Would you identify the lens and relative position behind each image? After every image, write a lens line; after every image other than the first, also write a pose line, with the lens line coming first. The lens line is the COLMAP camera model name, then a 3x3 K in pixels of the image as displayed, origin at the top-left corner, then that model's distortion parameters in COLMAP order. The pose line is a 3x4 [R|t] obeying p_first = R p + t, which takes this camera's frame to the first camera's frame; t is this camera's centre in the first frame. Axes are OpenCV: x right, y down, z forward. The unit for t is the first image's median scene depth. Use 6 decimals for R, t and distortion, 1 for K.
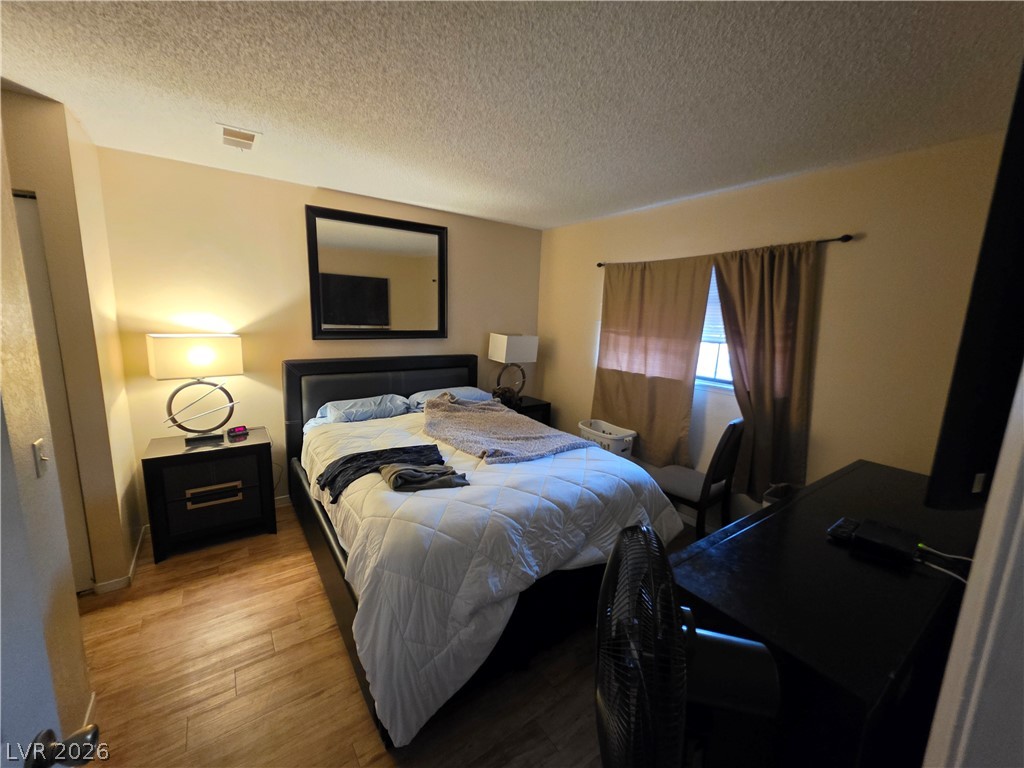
lens RADIAL K [[406.7, 0, 510.2], [0, 406.7, 383.0], [0, 0, 1]] dist [-0.001720, 0.000317]
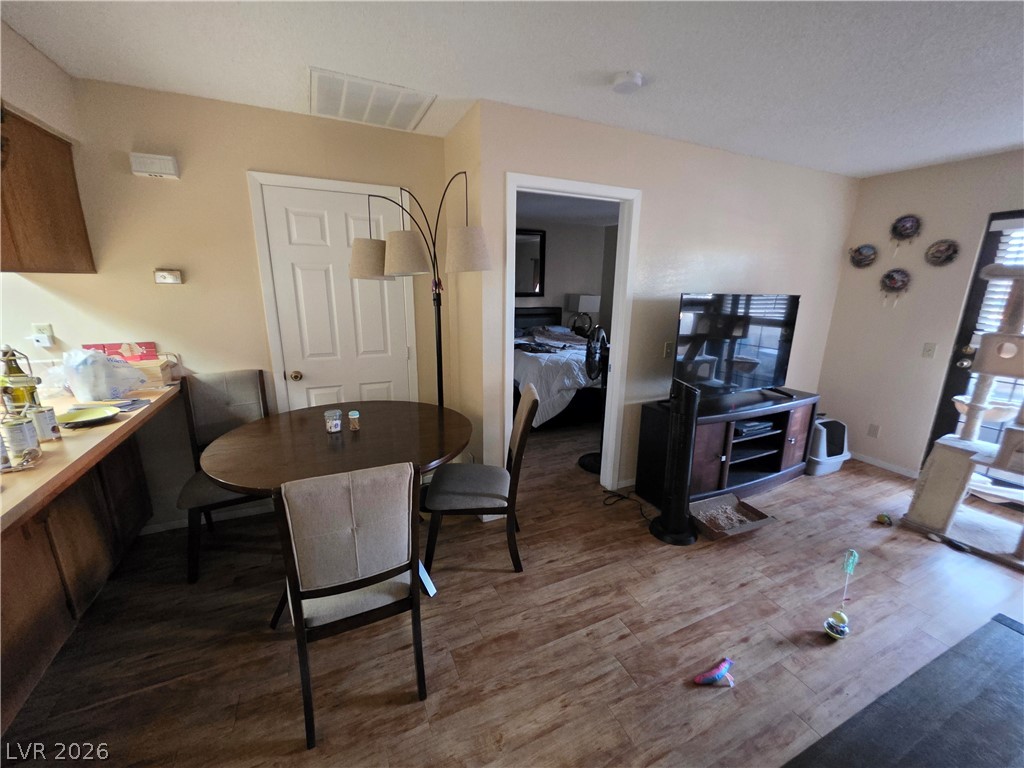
lens RADIAL K [[406.7, 0, 516.1], [0, 406.7, 381.5], [0, 0, 1]] dist [-0.001720, 0.000317]
pose [[0.982194, 0.026347, -0.186011, 0.119876], [-0.013186, 0.997343, 0.071639, 0.273927], [0.187404, -0.067911, 0.979933, -1.603201]]
